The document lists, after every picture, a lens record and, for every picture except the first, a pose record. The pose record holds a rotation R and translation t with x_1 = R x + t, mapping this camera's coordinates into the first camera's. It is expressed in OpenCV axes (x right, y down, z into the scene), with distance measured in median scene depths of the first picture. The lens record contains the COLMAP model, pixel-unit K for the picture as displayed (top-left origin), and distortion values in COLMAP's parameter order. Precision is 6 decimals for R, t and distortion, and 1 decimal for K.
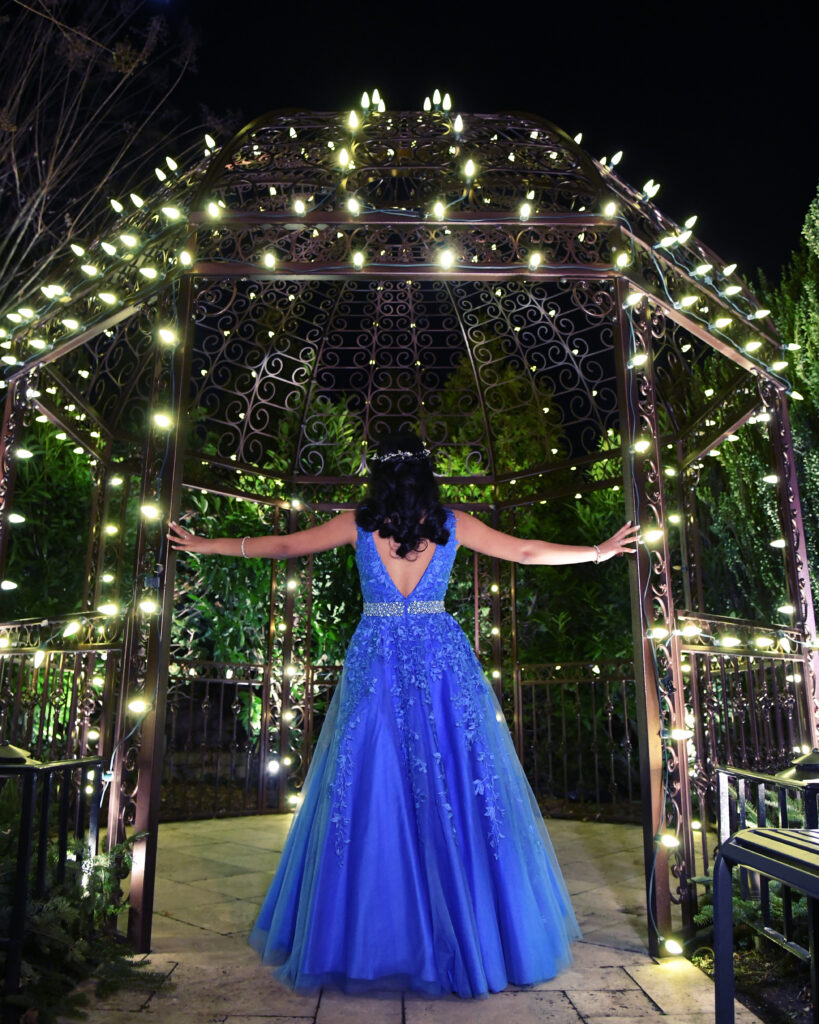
lens RADIAL K [[868.2, 0, 413.8], [0, 868.2, 509.5], [0, 0, 1]] dist [-0.098129, -0.014390]
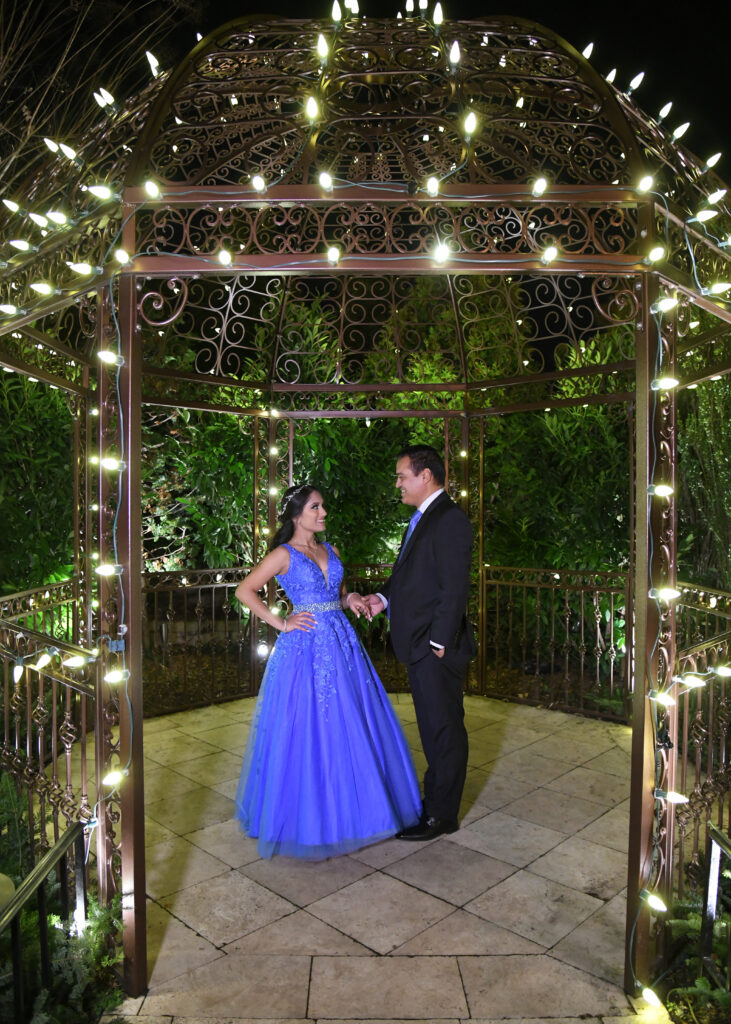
lens RADIAL K [[713.6, 0, 368.4], [0, 713.6, 518.2], [0, 0, 1]] dist [-0.096754, 0.036585]
pose [[0.999894, -0.001411, -0.014499, -0.011445], [0.005236, 0.963587, 0.267343, -0.118175], [0.013593, -0.267391, 0.963492, 0.151021]]
